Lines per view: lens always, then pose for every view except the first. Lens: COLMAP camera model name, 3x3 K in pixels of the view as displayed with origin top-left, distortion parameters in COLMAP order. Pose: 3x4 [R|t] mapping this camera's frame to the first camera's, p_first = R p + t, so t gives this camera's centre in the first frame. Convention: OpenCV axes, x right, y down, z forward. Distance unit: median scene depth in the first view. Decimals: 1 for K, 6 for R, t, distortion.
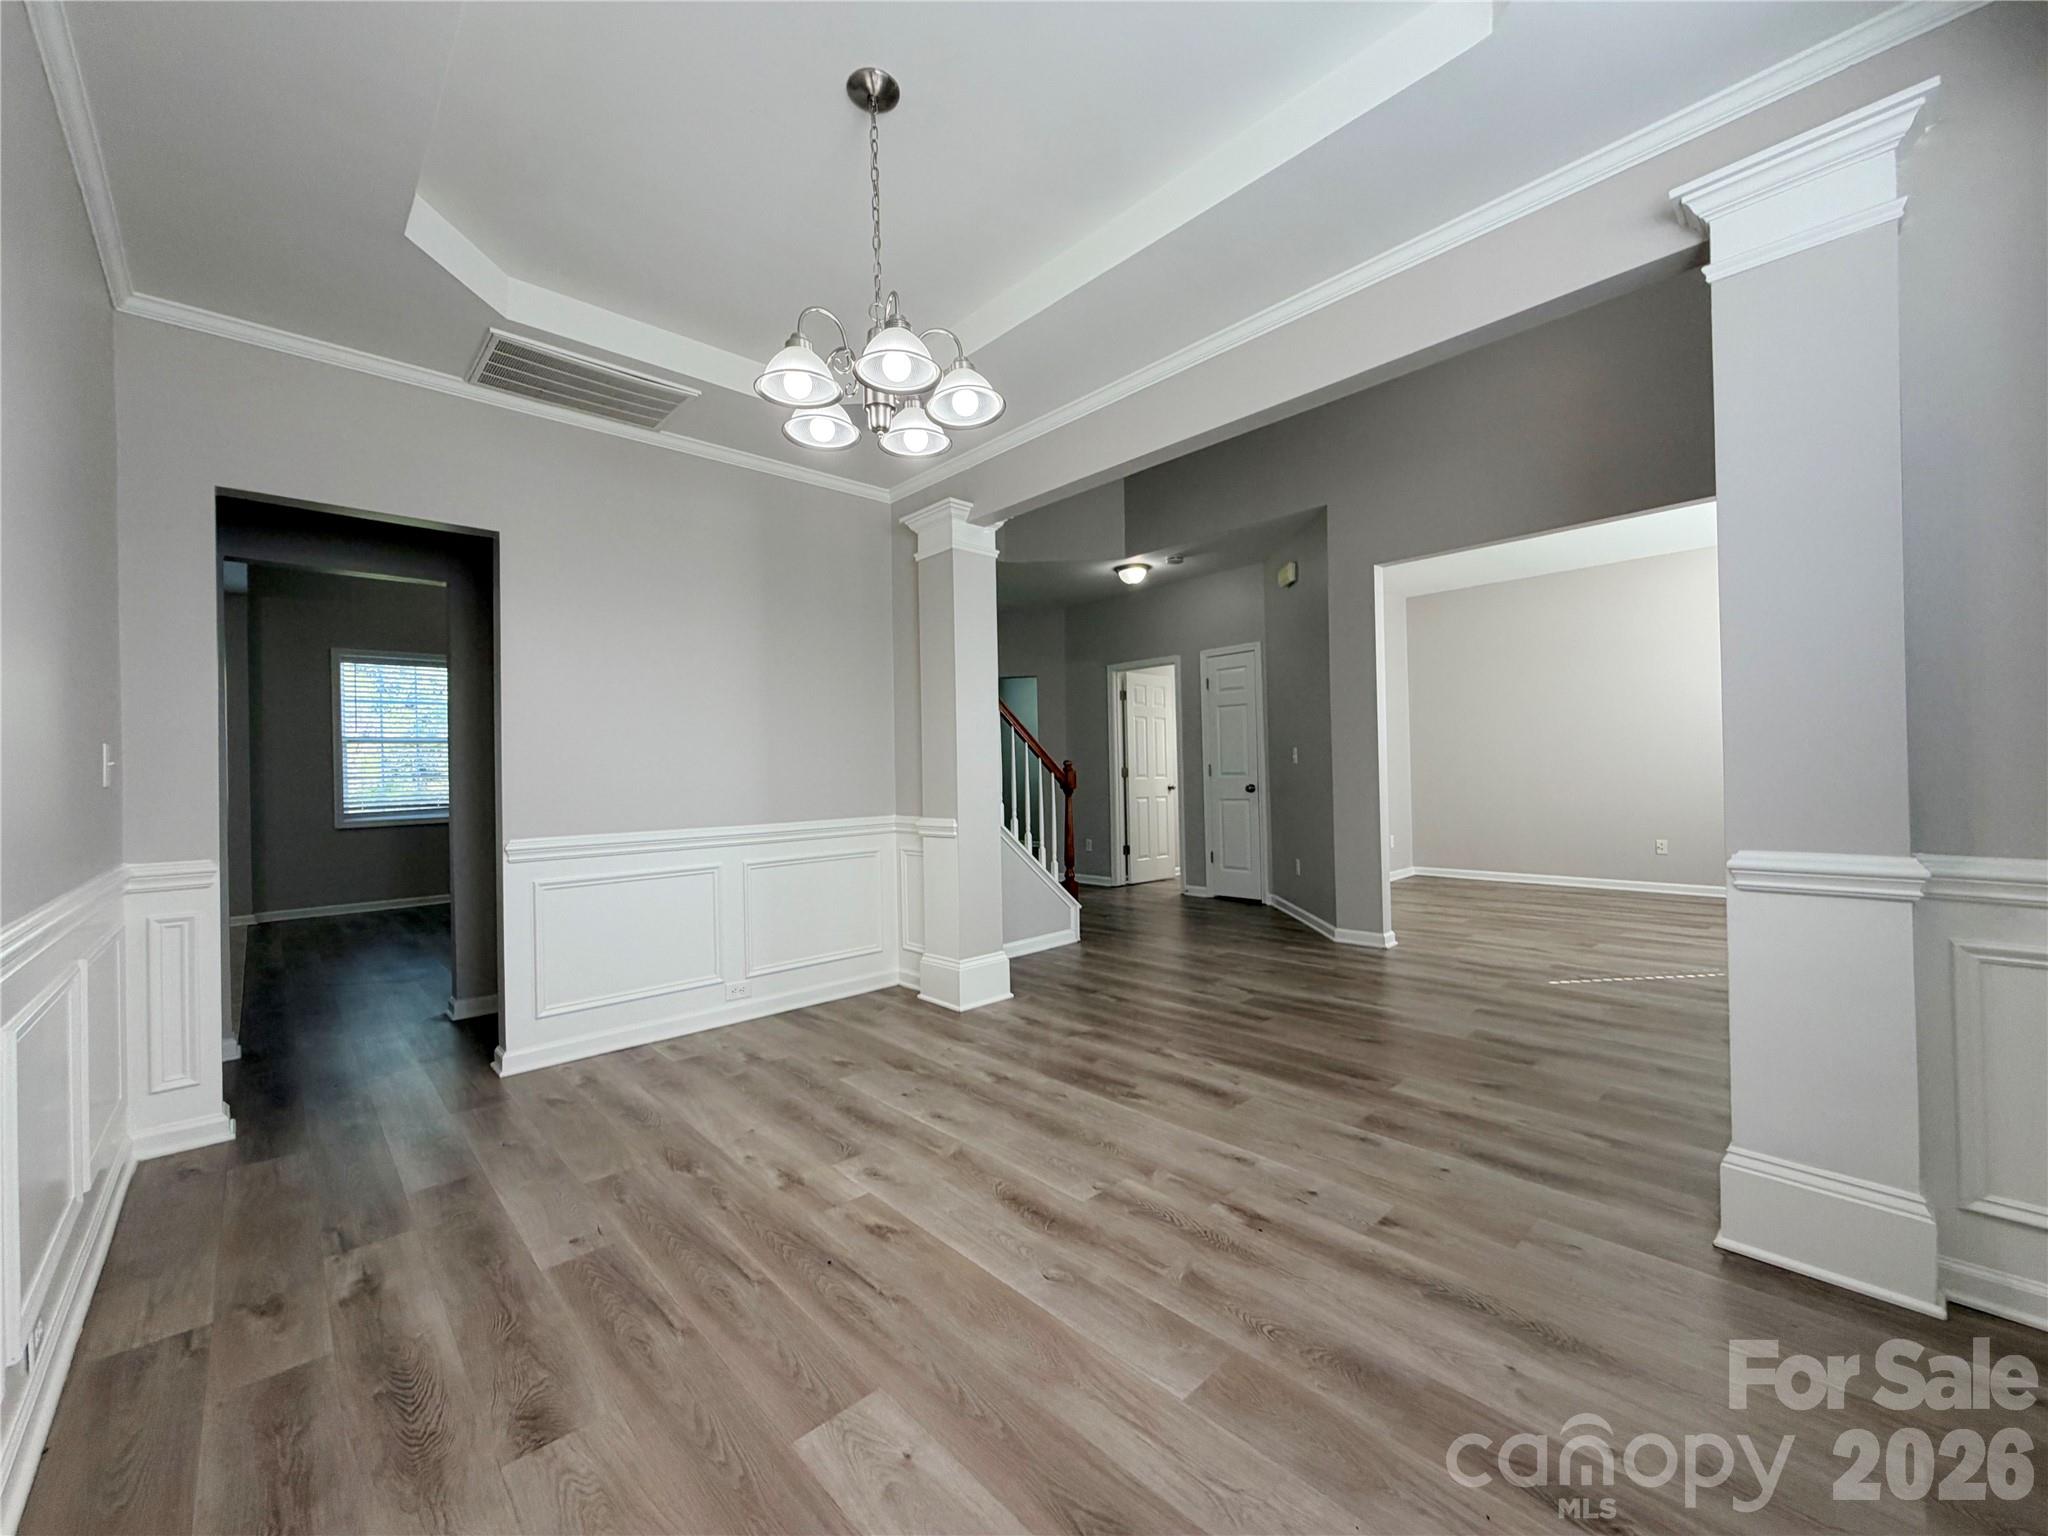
lens RADIAL K [[823.2, 0, 1015.7], [0, 823.2, 766.3], [0, 0, 1]] dist [0.001801, -0.000583]
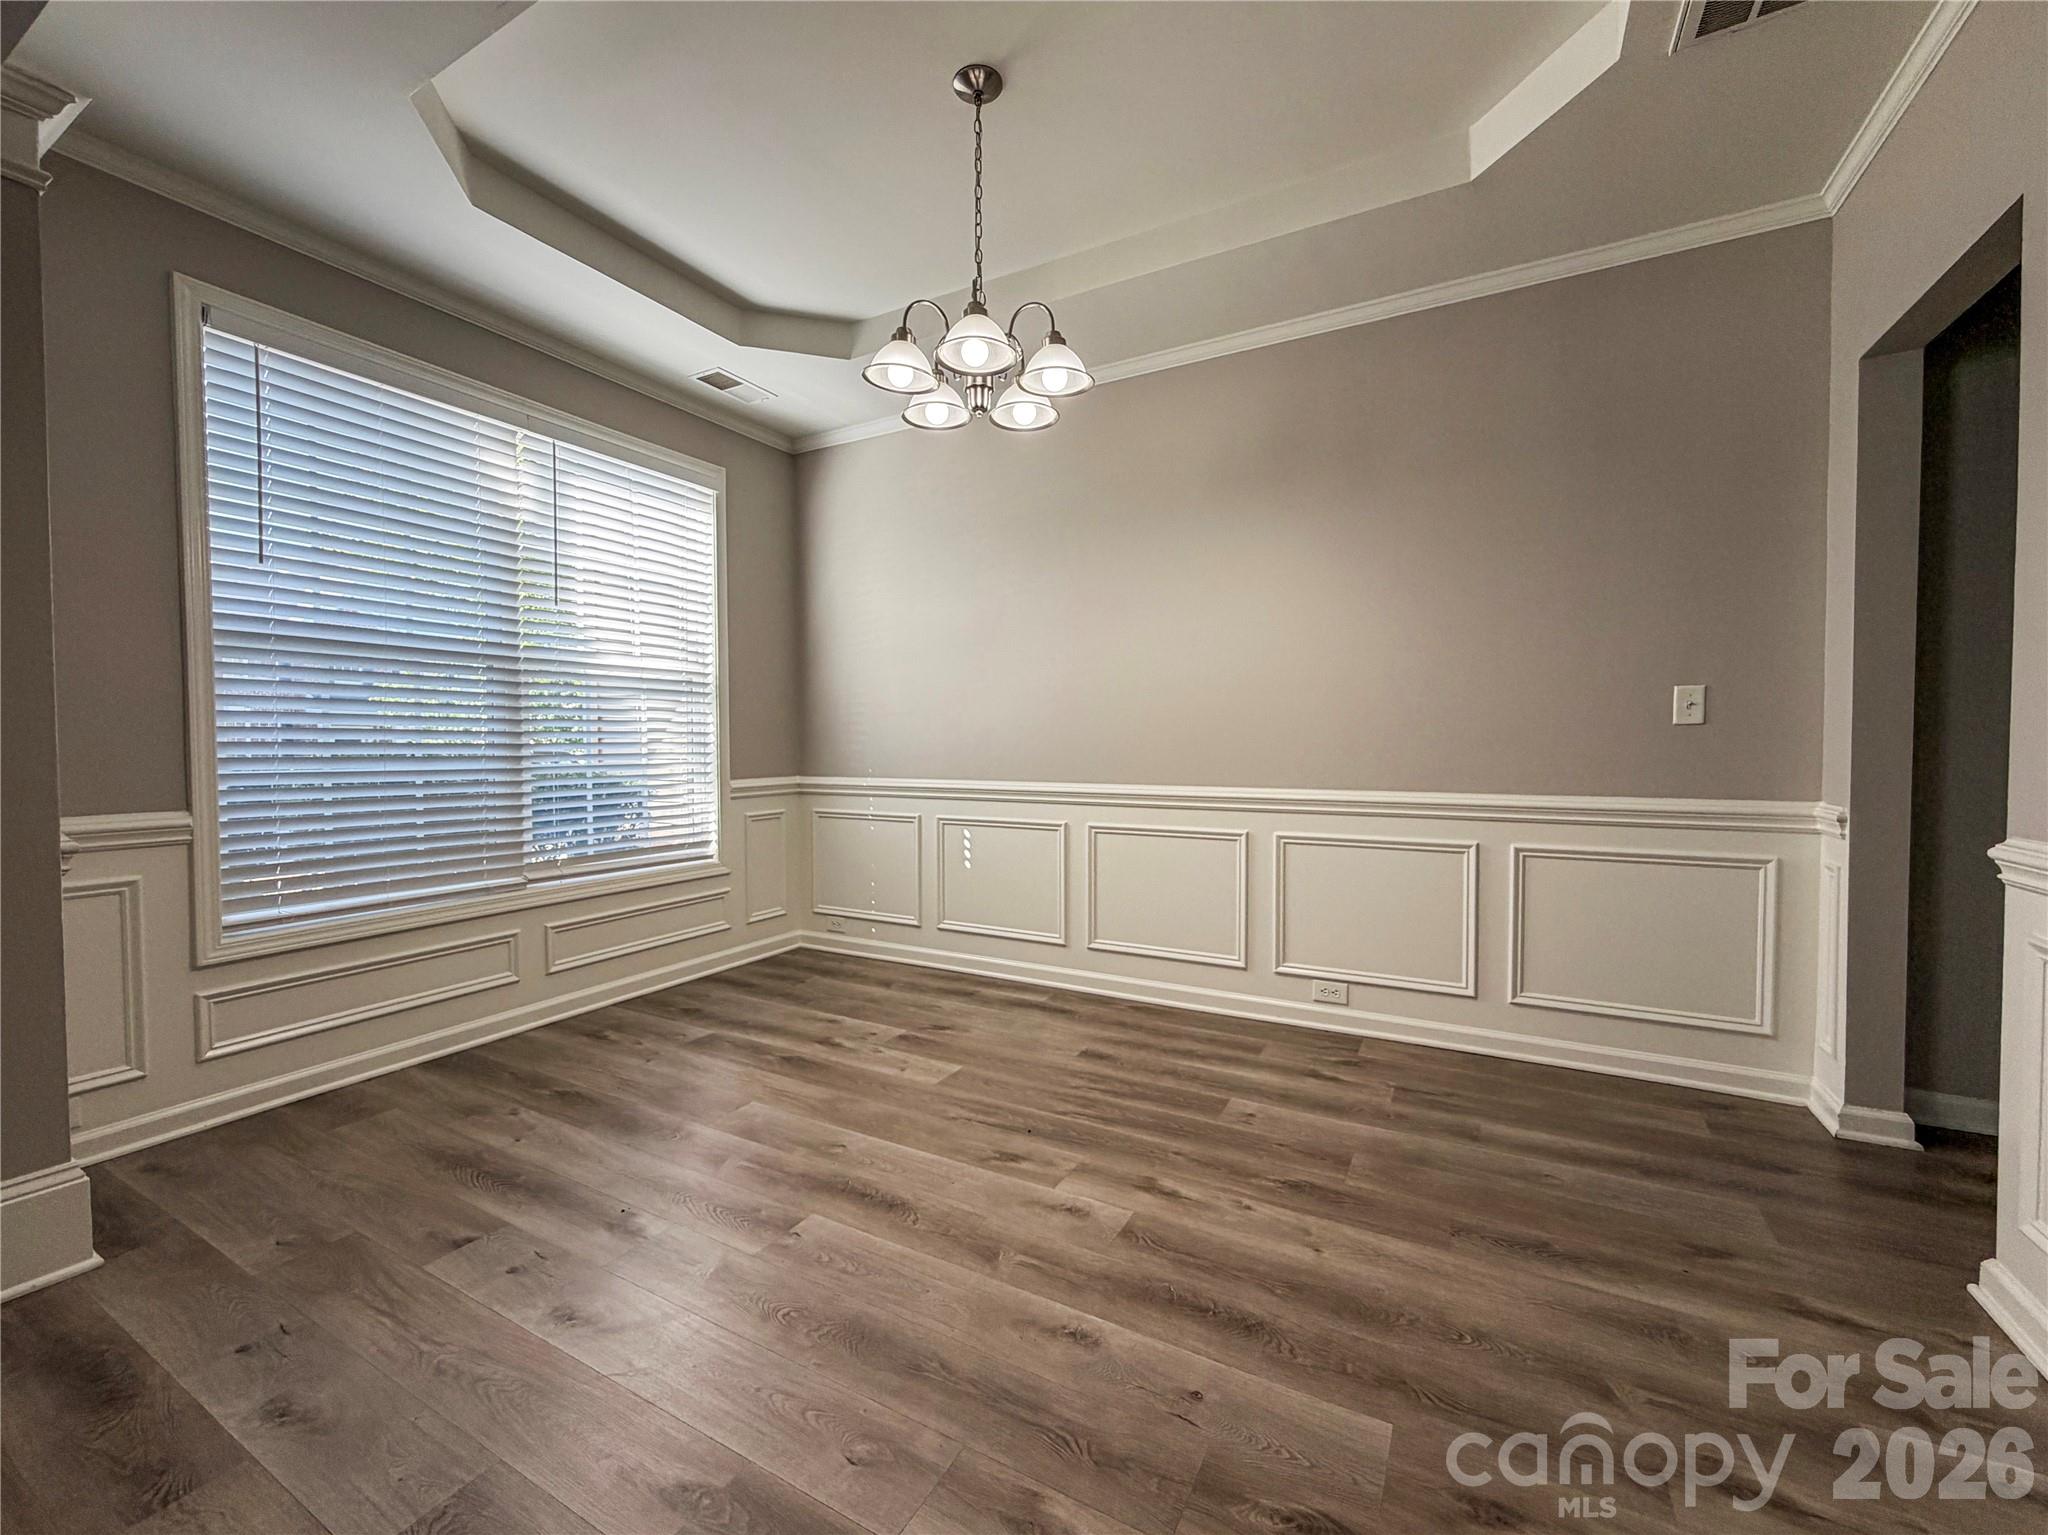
lens RADIAL K [[846.5, 0, 1015.1], [0, 846.5, 773.2], [0, 0, 1]] dist [-0.001943, 0.000522]
pose [[-0.952605, 0.034223, -0.302280, 0.140702], [0.025684, 0.999152, 0.032181, 0.034477], [0.303125, 0.022892, -0.952676, 2.036010]]
